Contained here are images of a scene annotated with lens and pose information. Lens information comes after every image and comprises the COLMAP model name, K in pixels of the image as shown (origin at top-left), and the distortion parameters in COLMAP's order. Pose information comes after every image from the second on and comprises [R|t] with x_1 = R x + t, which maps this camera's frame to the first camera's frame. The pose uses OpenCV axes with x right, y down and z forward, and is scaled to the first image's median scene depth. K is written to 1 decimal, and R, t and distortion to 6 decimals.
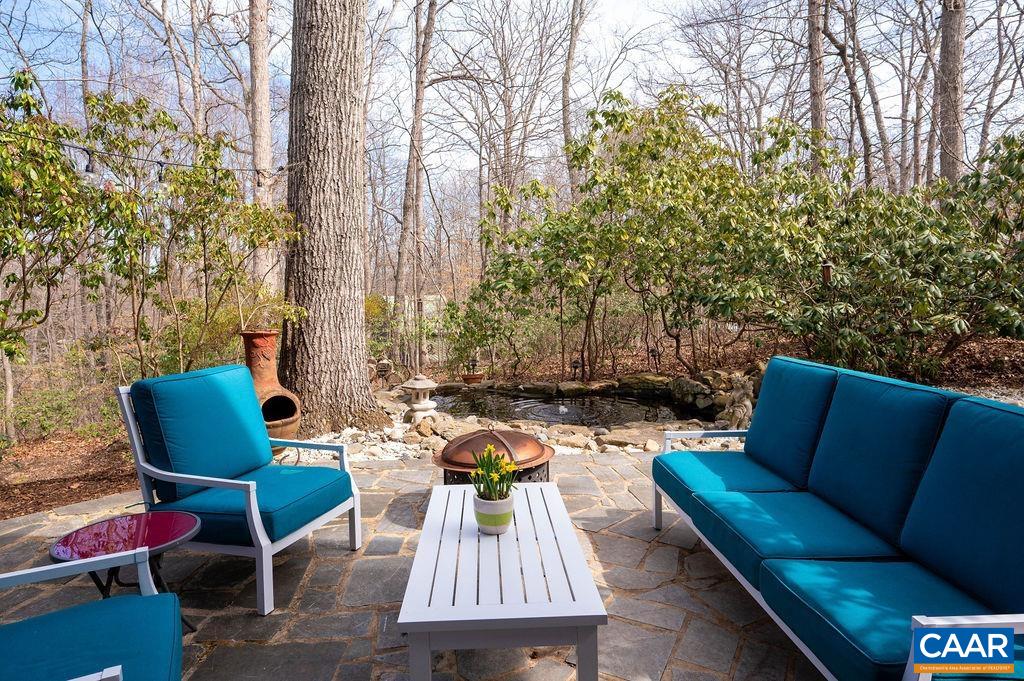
lens RADIAL K [[595.2, 0, 512.0], [0, 595.2, 340.5], [0, 0, 1]] dist [-0.000899, -0.000020]
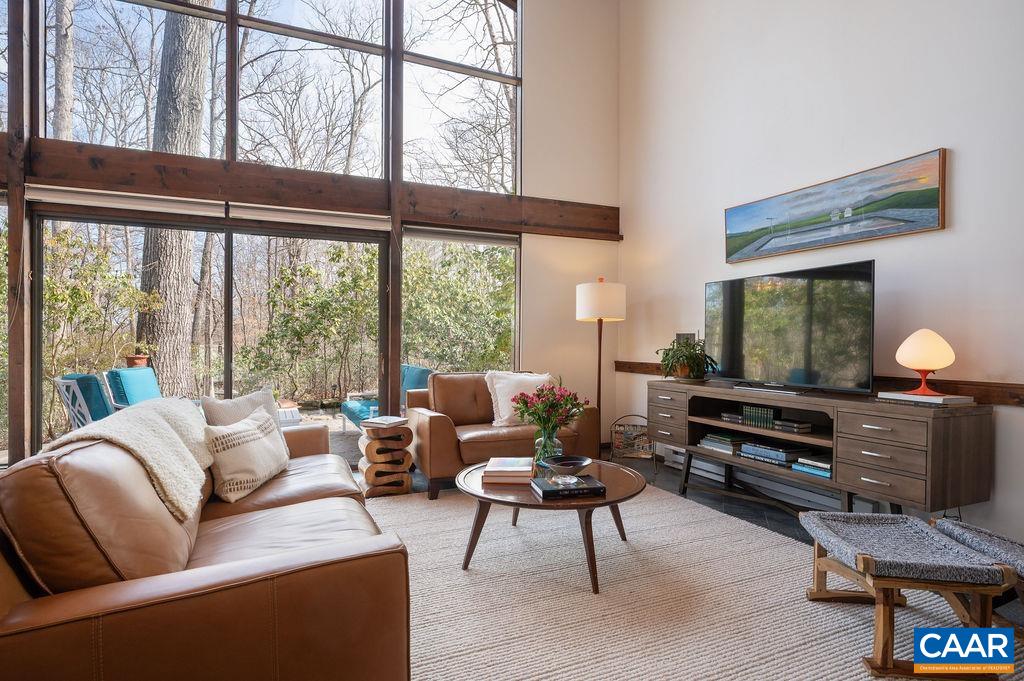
lens RADIAL K [[537.6, 0, 512.0], [0, 537.6, 340.5], [0, 0, 1]] dist [-0.001784, -0.000079]
pose [[0.930400, 0.014473, 0.366261, 0.029706], [0.017808, 0.996256, -0.084604, 0.055294], [-0.366114, 0.085237, 0.926658, -0.558807]]
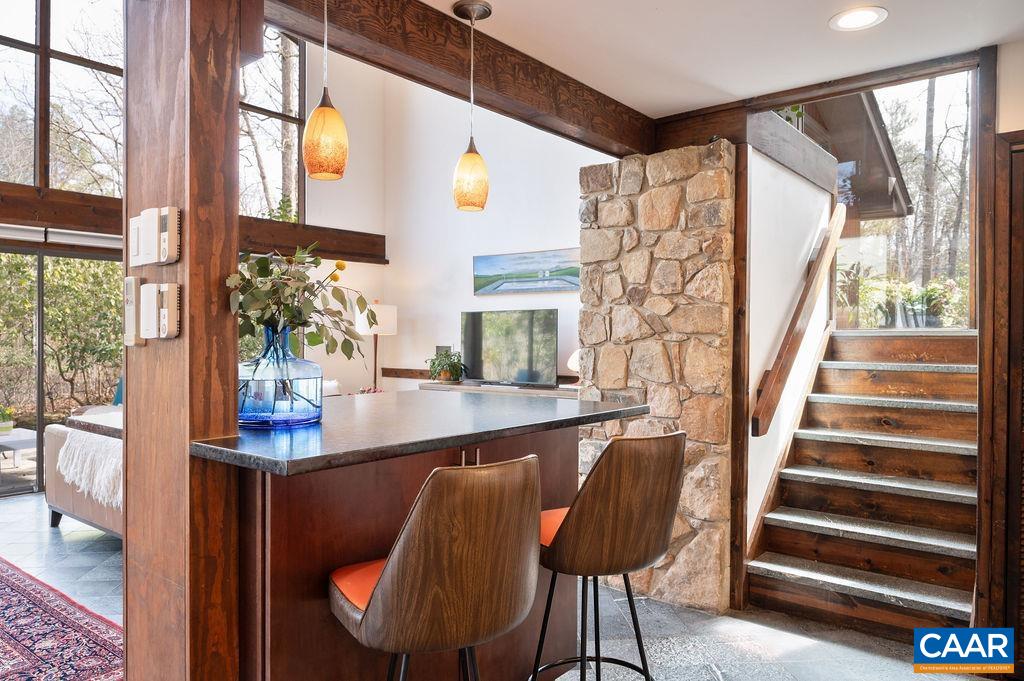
lens RADIAL K [[705.5, 0, 512.0], [0, 705.5, 340.5], [0, 0, 1]] dist [0.001152, 0.000509]
pose [[0.666056, 0.008507, 0.745853, -0.253360], [0.054528, 0.996704, -0.060063, 0.058545], [-0.743906, 0.080675, 0.663397, -0.814015]]
